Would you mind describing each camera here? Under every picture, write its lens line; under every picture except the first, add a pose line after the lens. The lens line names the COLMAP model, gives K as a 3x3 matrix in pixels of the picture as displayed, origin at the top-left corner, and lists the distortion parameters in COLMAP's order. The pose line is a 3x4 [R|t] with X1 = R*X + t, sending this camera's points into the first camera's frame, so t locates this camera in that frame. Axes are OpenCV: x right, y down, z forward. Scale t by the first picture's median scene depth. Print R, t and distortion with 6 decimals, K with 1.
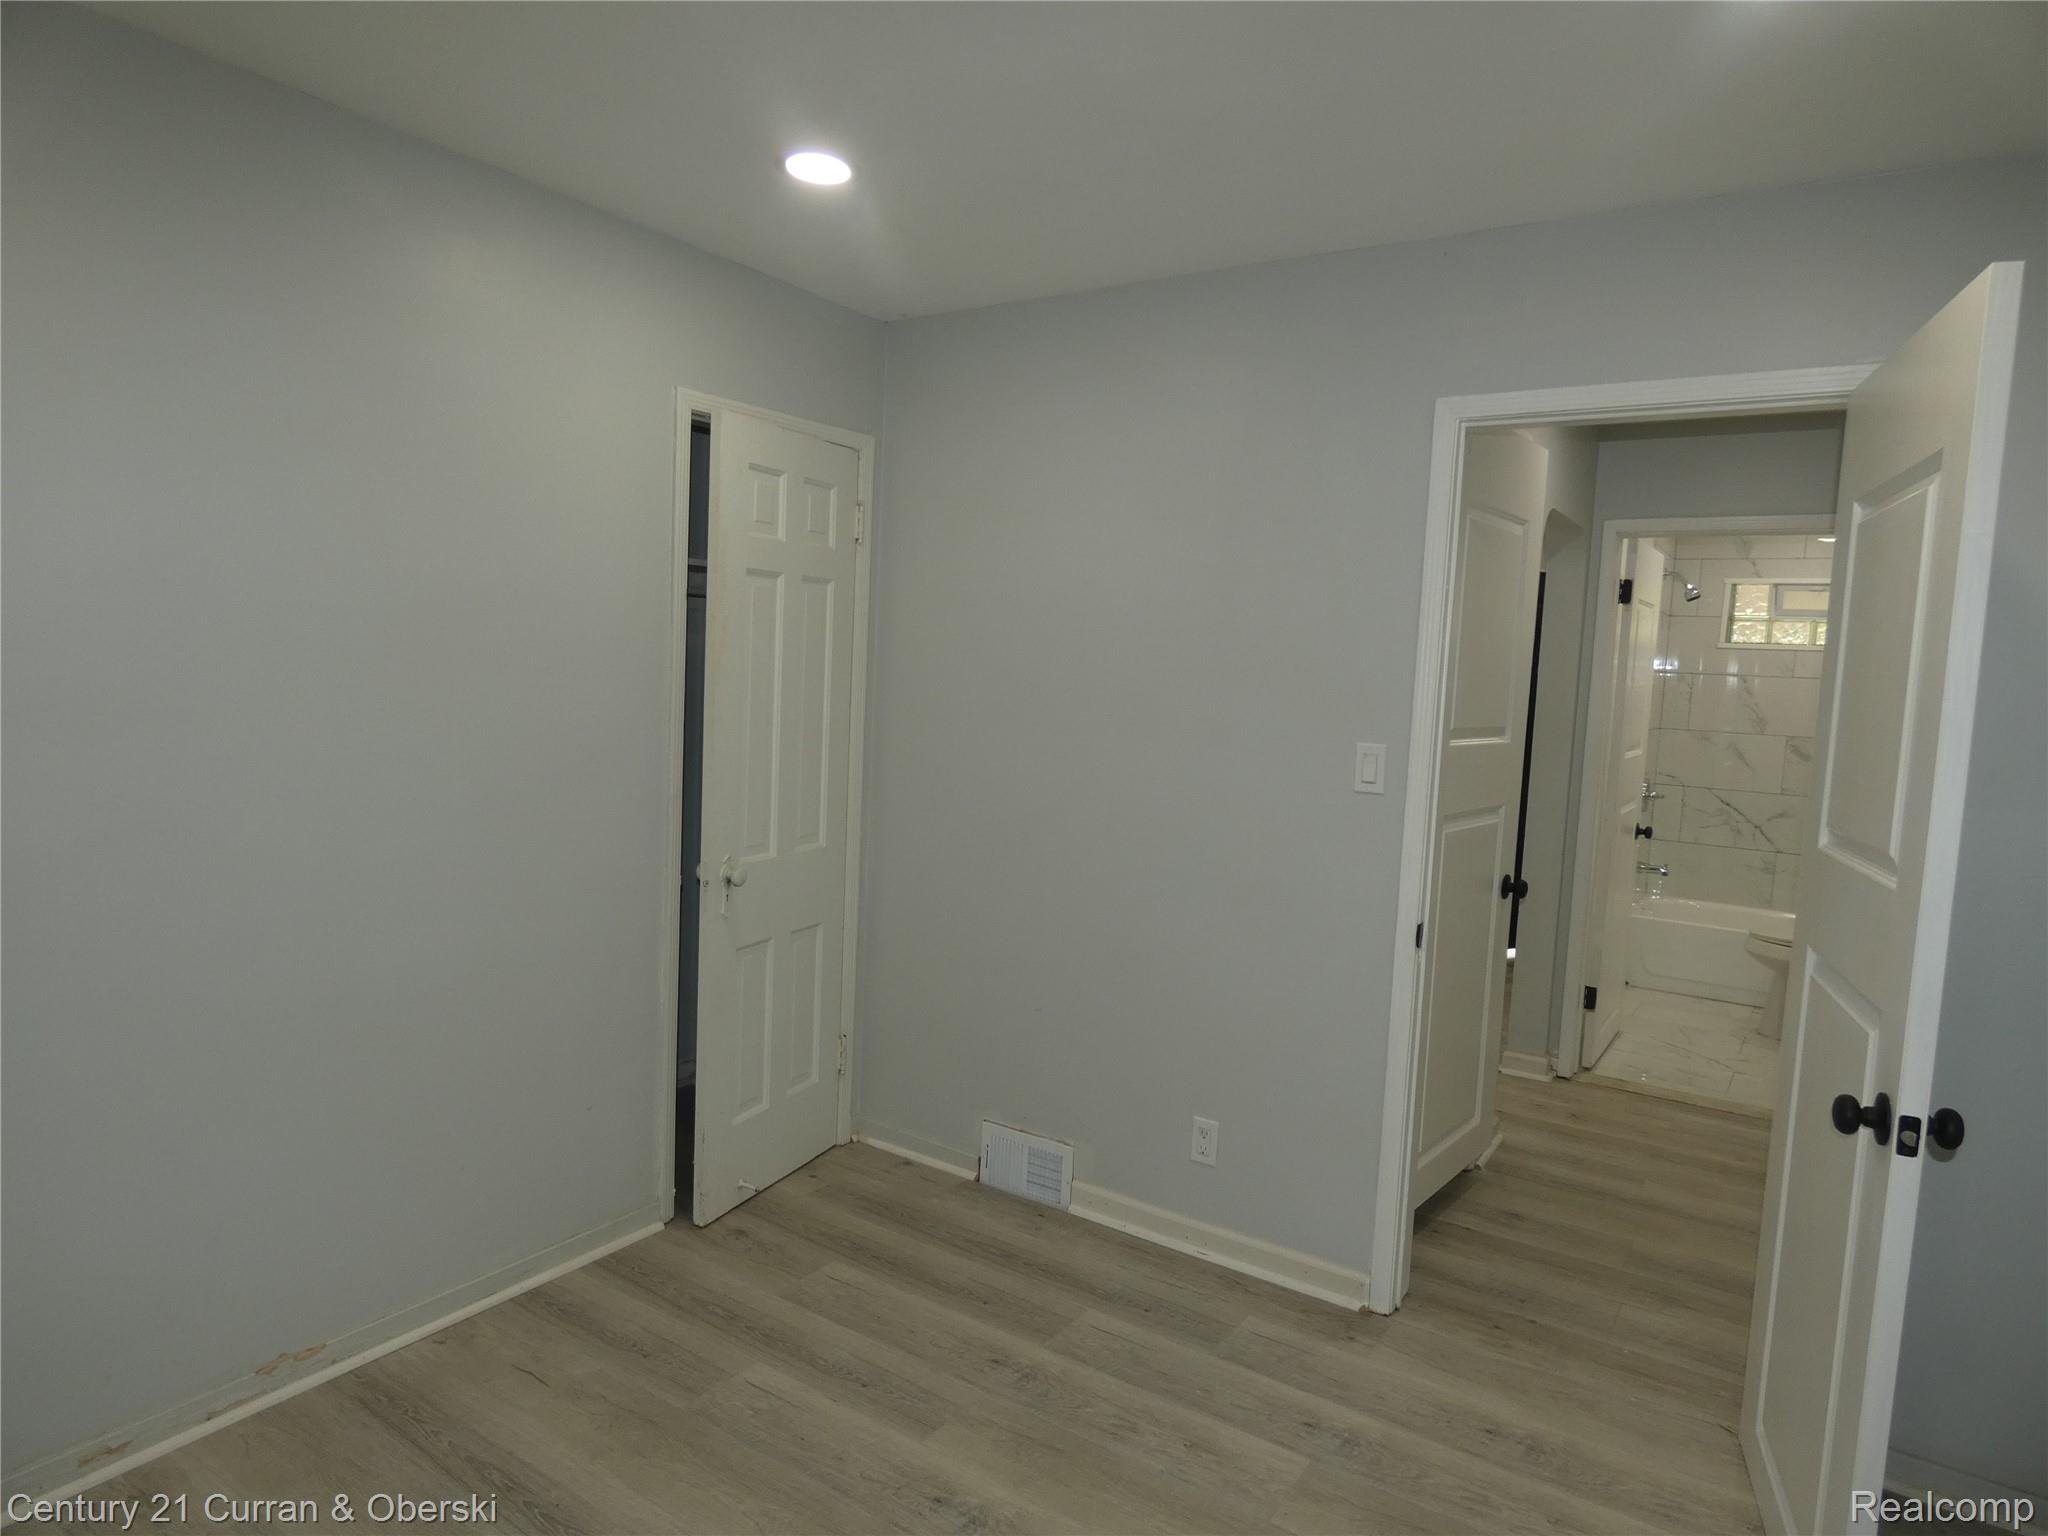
lens RADIAL K [[1223.1, 0, 1021.9], [0, 1223.1, 763.5], [0, 0, 1]] dist [-0.004151, -0.000470]
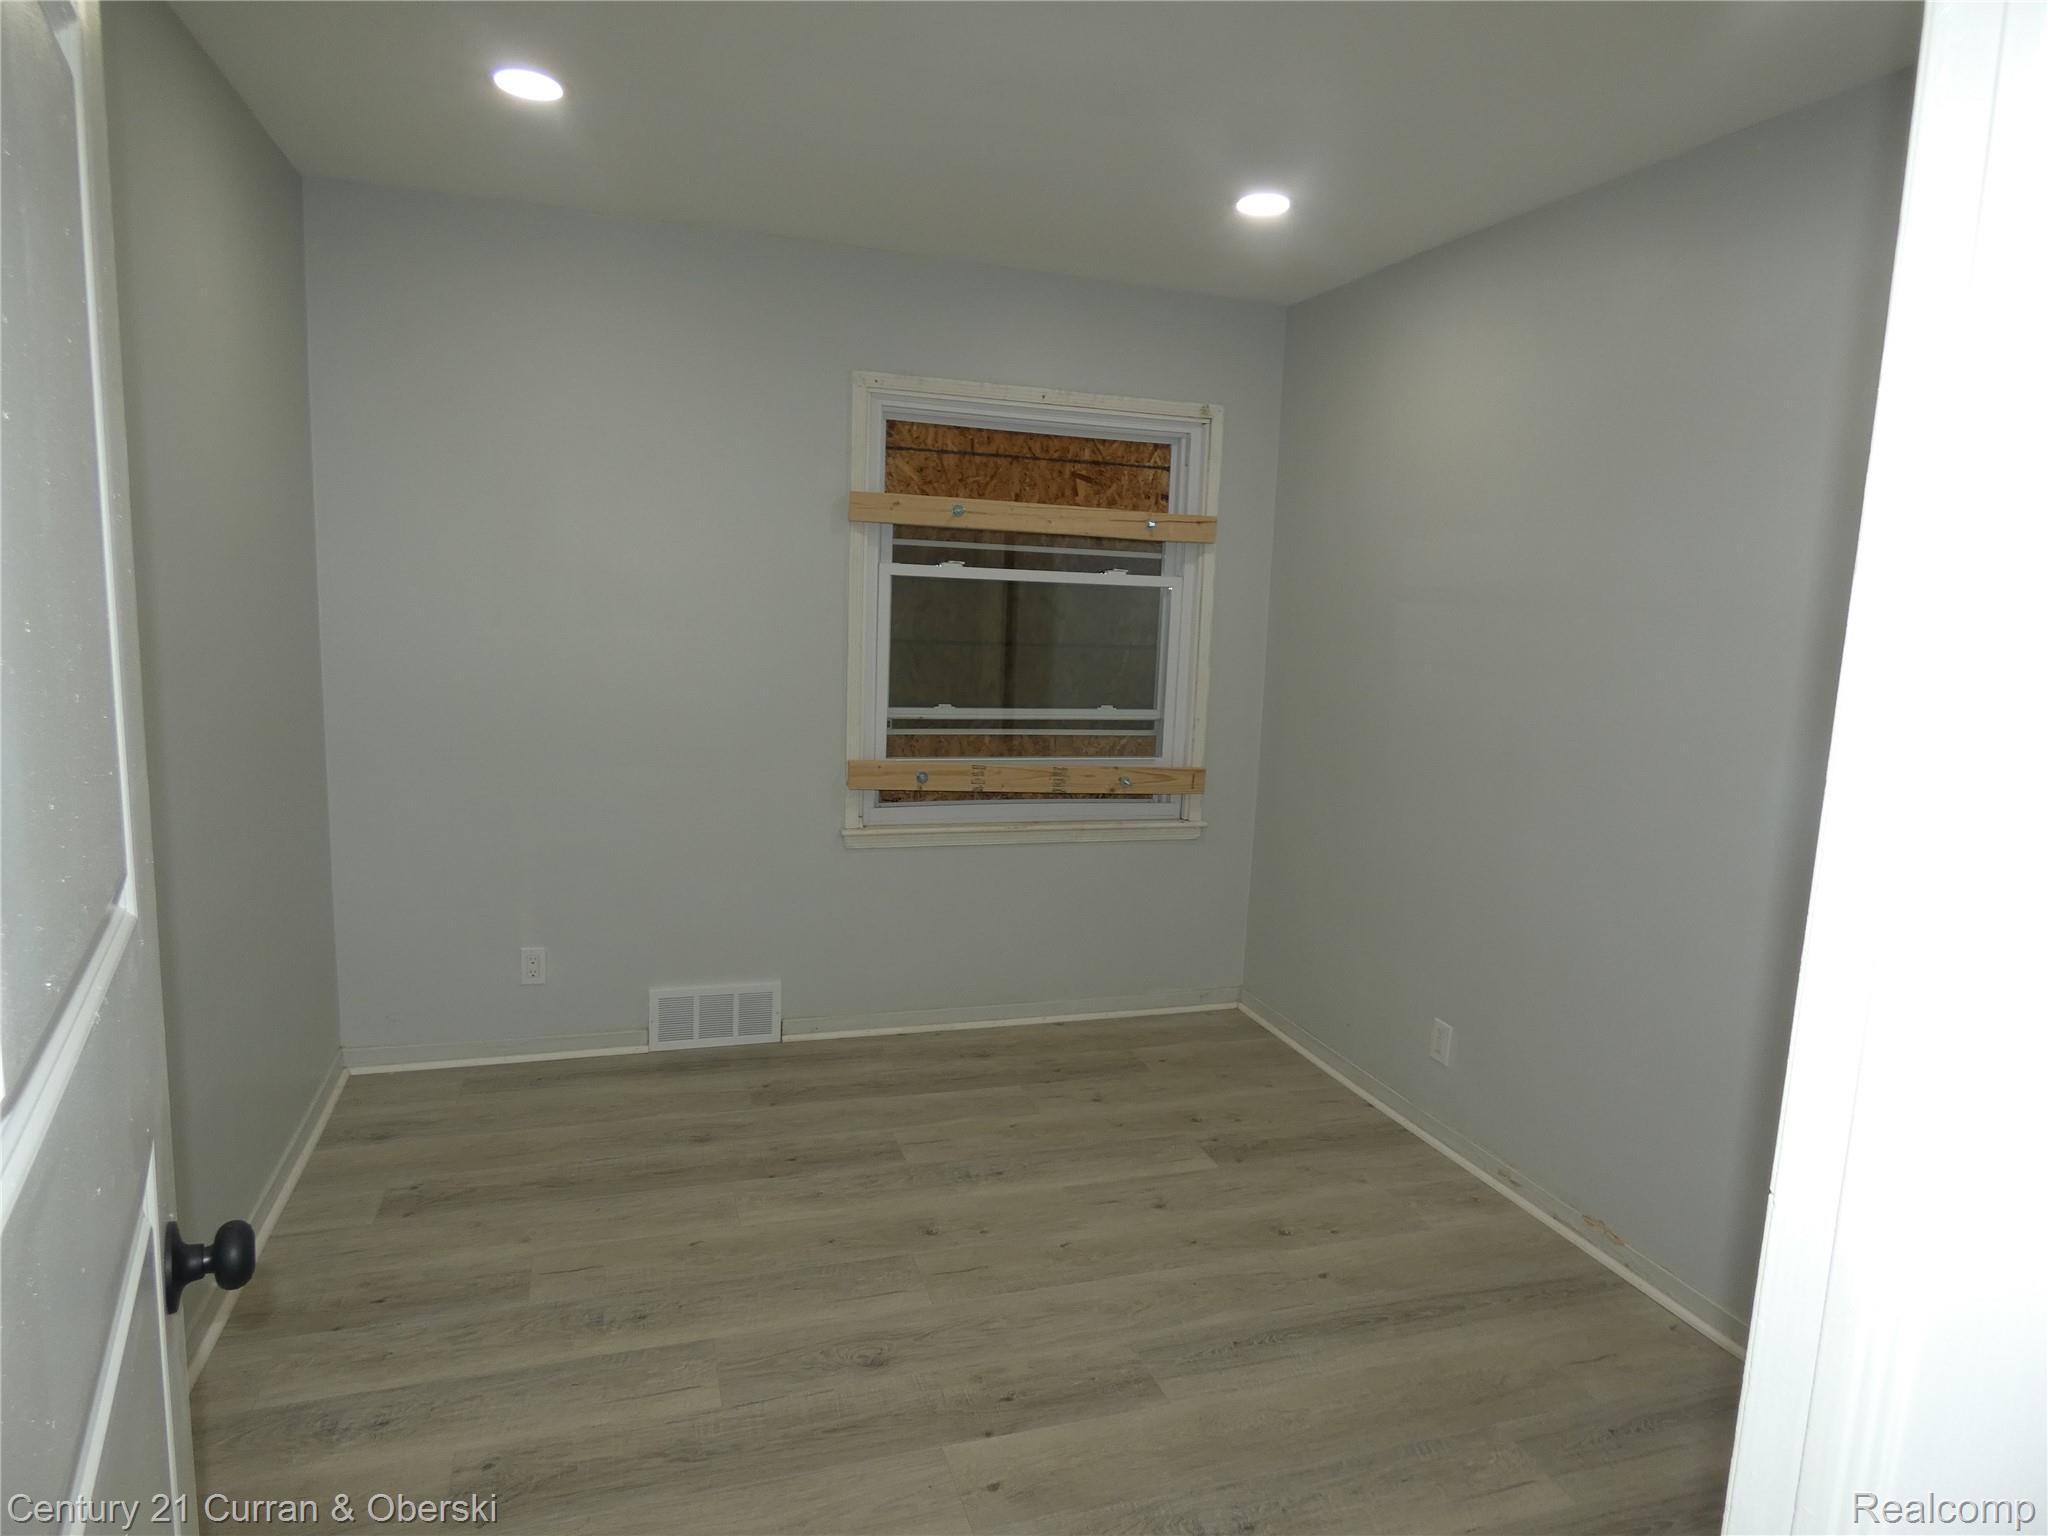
lens RADIAL K [[1223.1, 0, 1018.6], [0, 1223.1, 781.9], [0, 0, 1]] dist [-0.004151, -0.000470]
pose [[-0.603967, 0.057408, -0.794939, 0.319295], [-0.131828, 0.976469, 0.170676, -0.027156], [0.786031, 0.207878, -0.582187, 0.574309]]
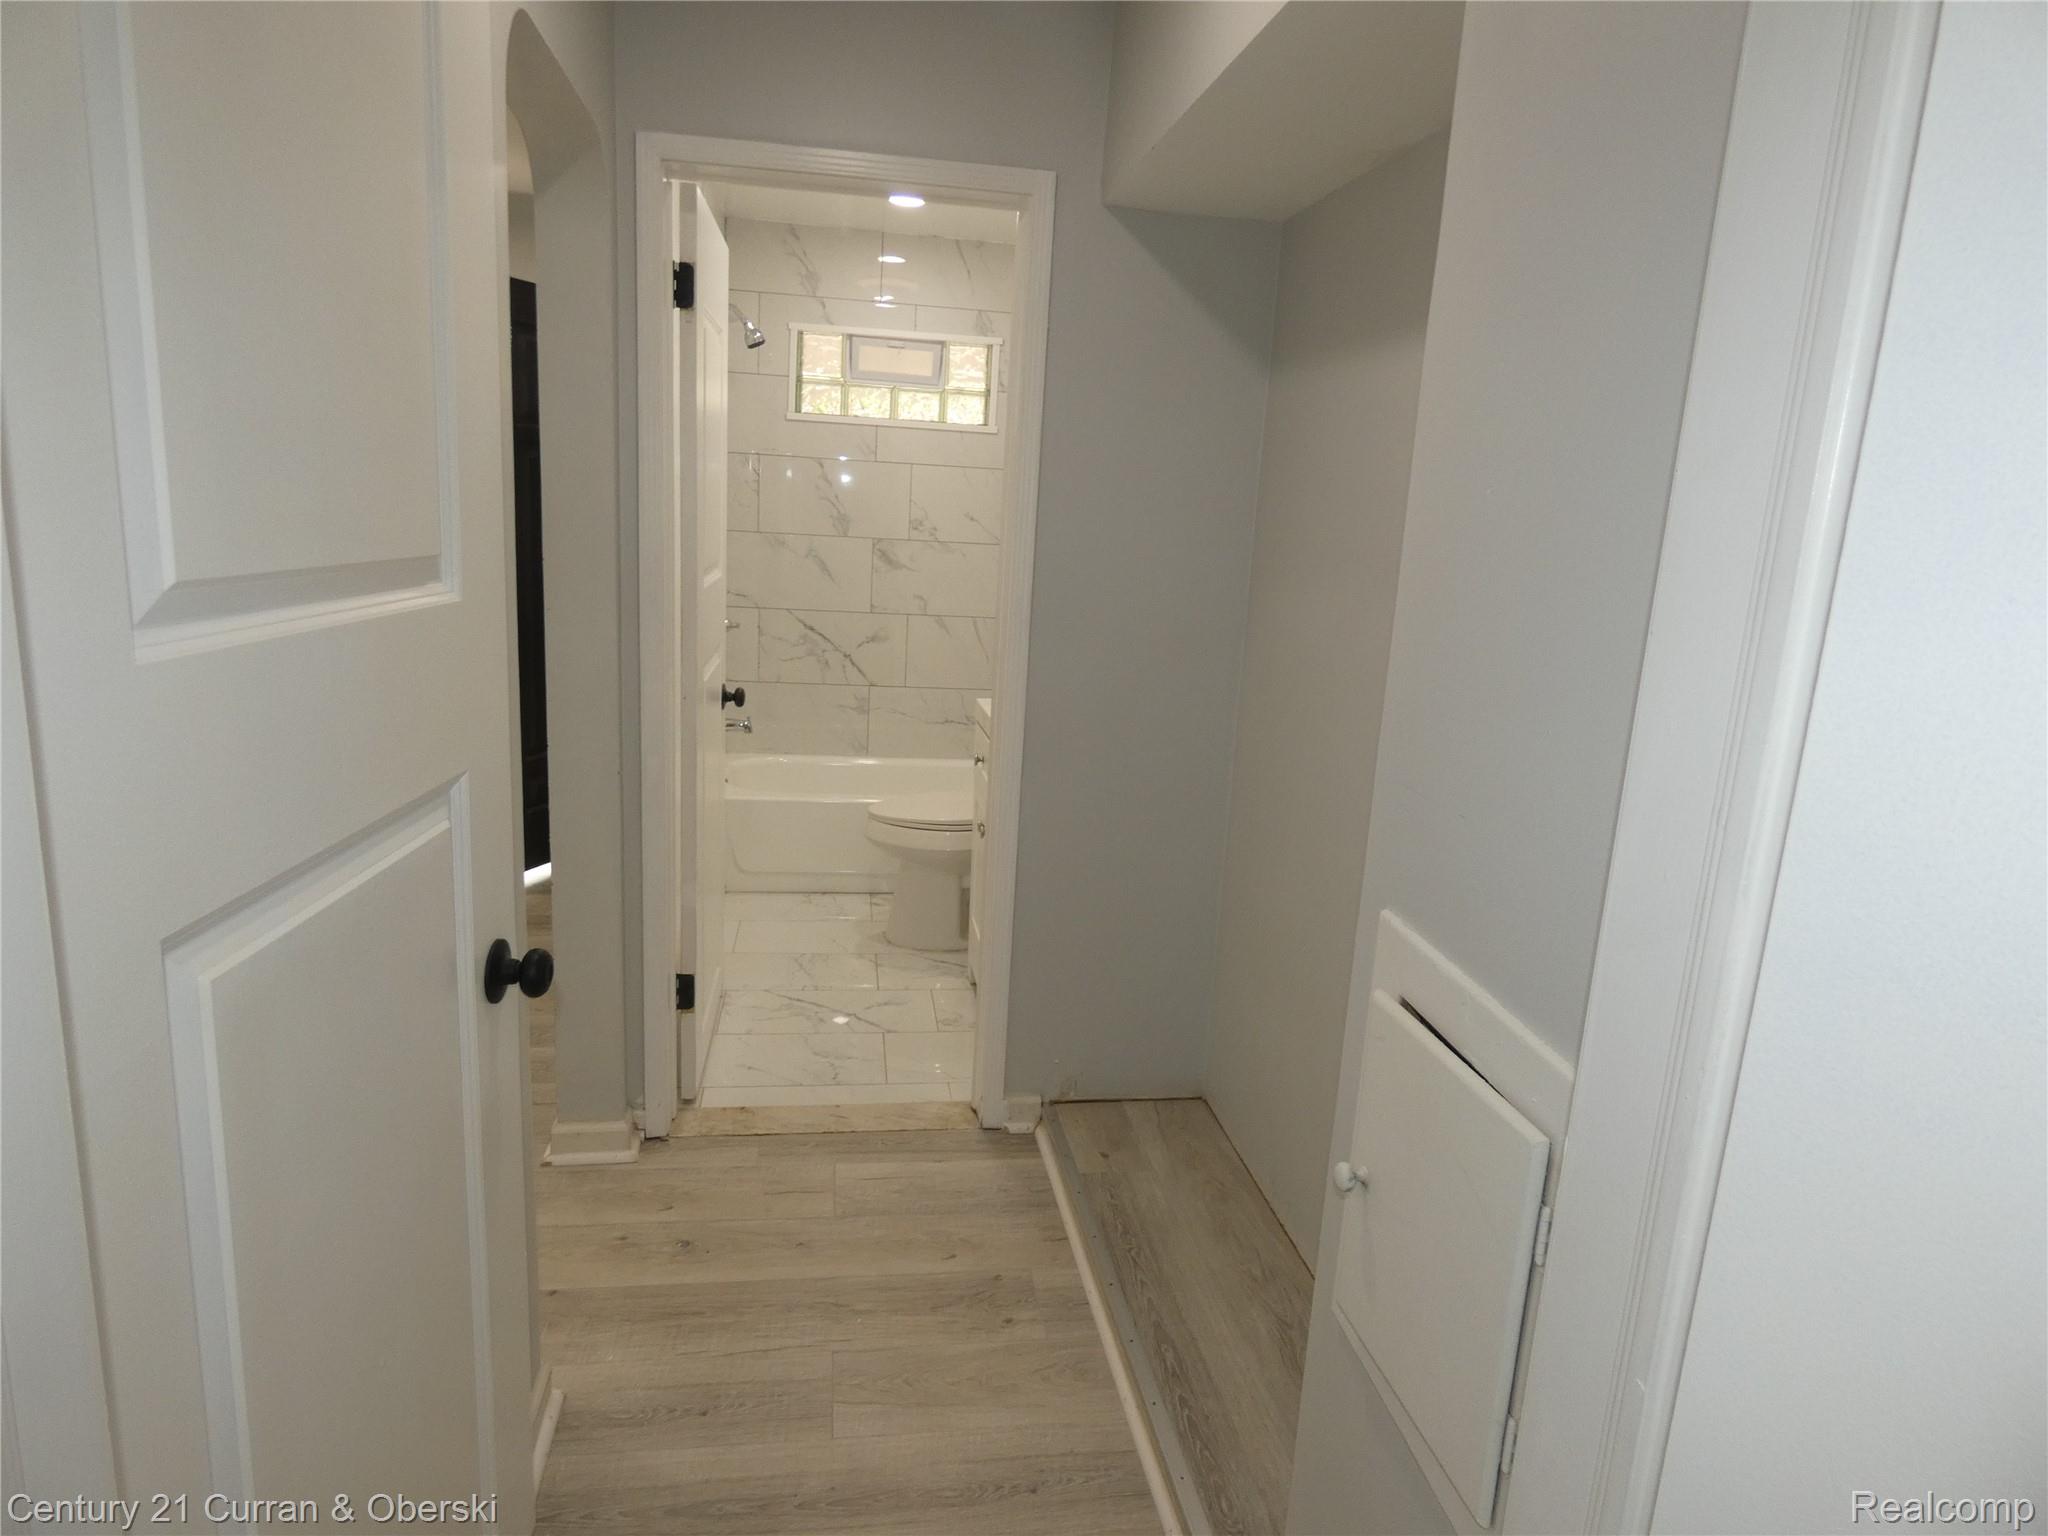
lens RADIAL K [[1223.1, 0, 1009.9], [0, 1223.1, 759.9], [0, 0, 1]] dist [-0.004151, -0.000470]
pose [[0.739539, -0.145750, 0.657145, 0.154534], [0.040031, 0.984071, 0.173210, -0.014710], [-0.671922, -0.101789, 0.733593, 0.350081]]
